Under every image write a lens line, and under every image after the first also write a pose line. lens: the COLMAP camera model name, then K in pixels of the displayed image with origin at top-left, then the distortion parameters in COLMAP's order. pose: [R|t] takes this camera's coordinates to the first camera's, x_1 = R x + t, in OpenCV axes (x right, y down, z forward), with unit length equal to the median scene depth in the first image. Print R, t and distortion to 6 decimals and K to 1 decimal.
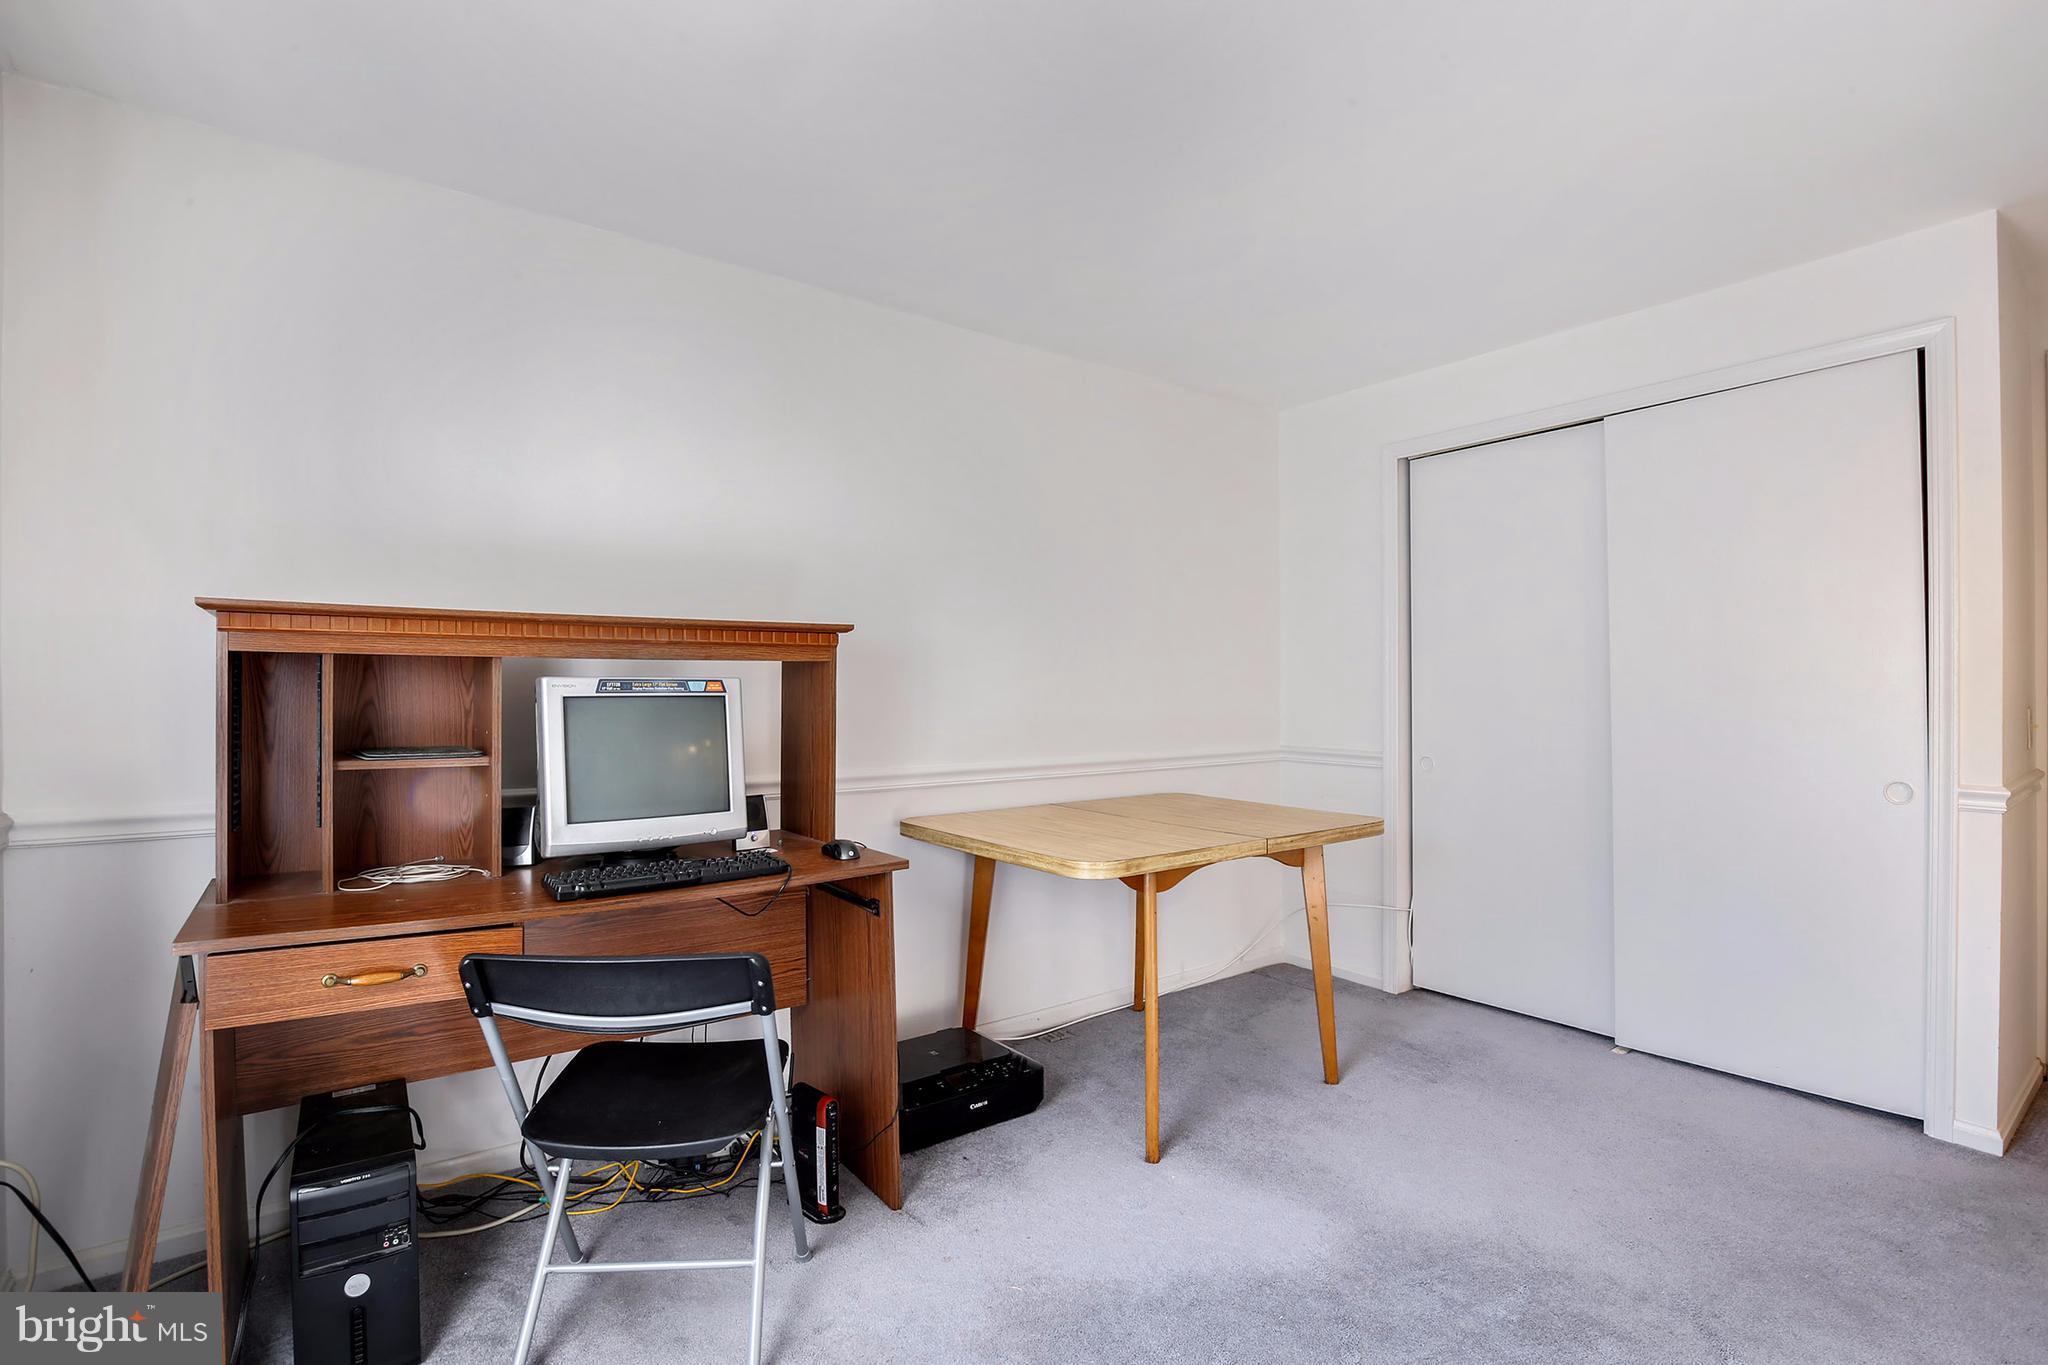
lens RADIAL K [[961.1, 0, 1016.4], [0, 961.1, 696.0], [0, 0, 1]] dist [-0.029315, 0.000638]
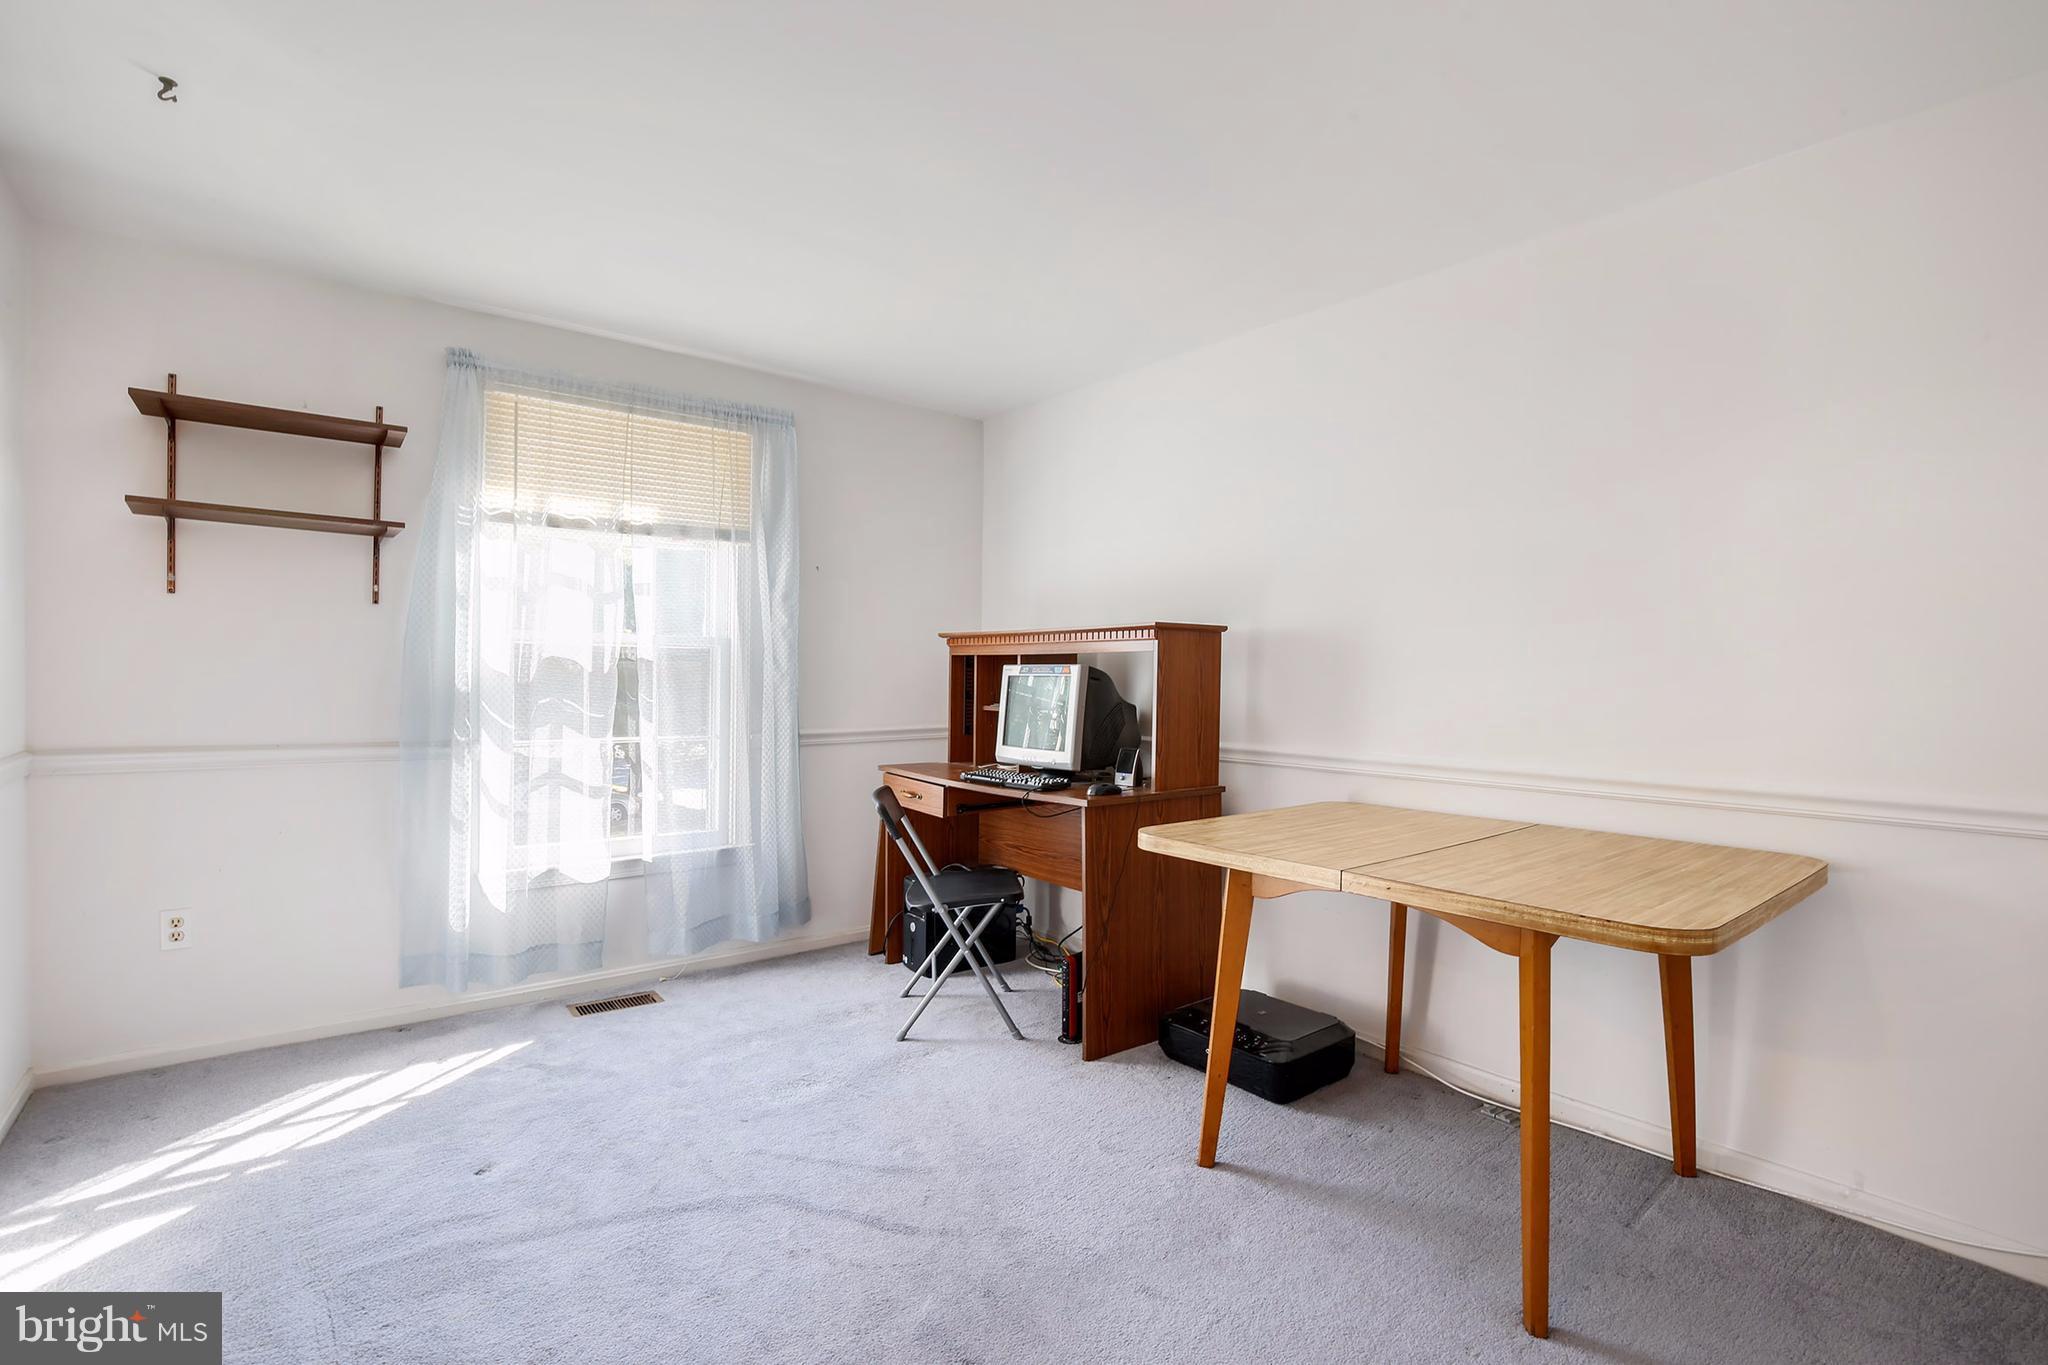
lens RADIAL K [[961.1, 0, 1016.4], [0, 961.1, 696.0], [0, 0, 1]] dist [-0.029315, 0.000638]
pose [[0.023706, 0.026204, -0.999375, 1.429316], [-0.013969, 0.999568, 0.025878, -0.008996], [0.999621, 0.013346, 0.024061, 1.018739]]
